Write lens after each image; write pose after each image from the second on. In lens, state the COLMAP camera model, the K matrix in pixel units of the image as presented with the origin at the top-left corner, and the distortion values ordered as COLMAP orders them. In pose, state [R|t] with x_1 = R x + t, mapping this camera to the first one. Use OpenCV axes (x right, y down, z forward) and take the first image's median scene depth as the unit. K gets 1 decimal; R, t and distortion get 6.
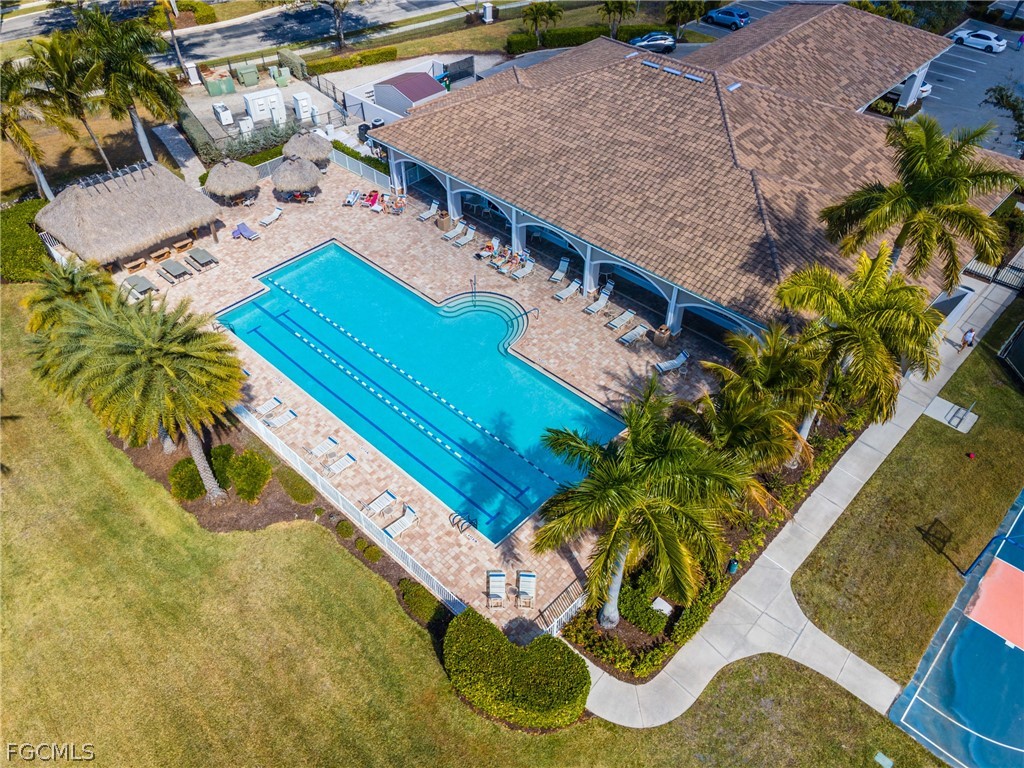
lens RADIAL K [[749.9, 0, 506.1], [0, 749.9, 378.3], [0, 0, 1]] dist [0.042663, -0.002661]
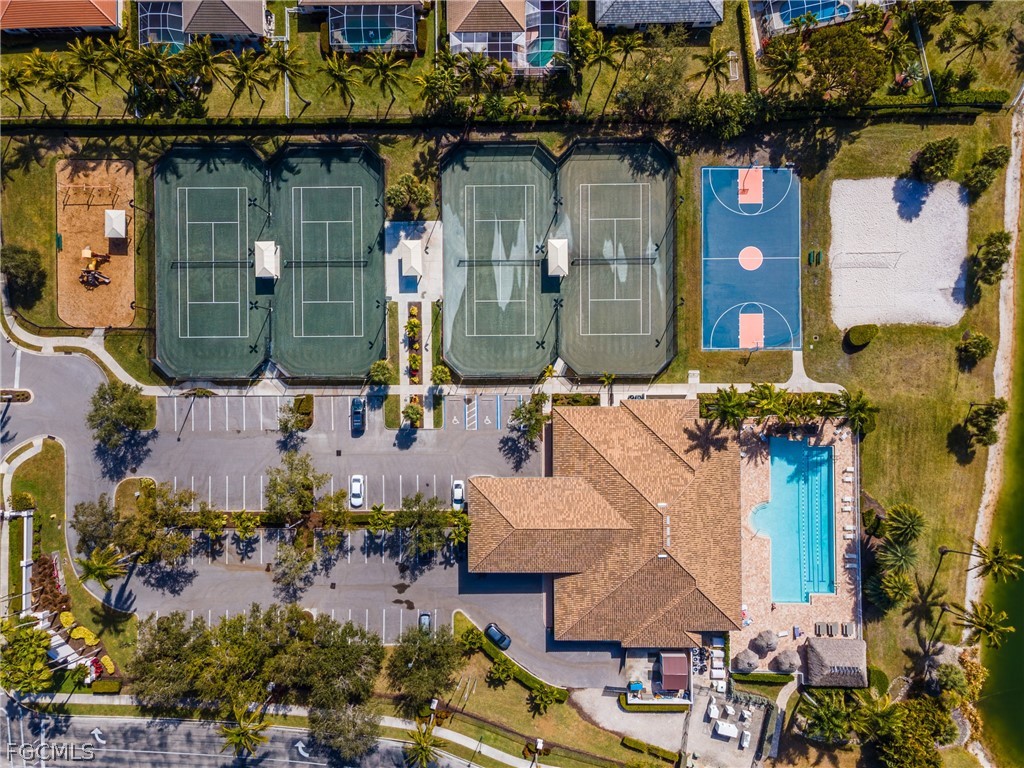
lens RADIAL K [[749.9, 0, 506.1], [0, 749.9, 378.3], [0, 0, 1]] dist [0.042663, -0.002661]
pose [[-0.694994, -0.718982, 0.006936, 0.967393], [0.496087, -0.472509, 0.728445, -2.299662], [-0.520462, 0.509706, 0.685069, -0.640580]]
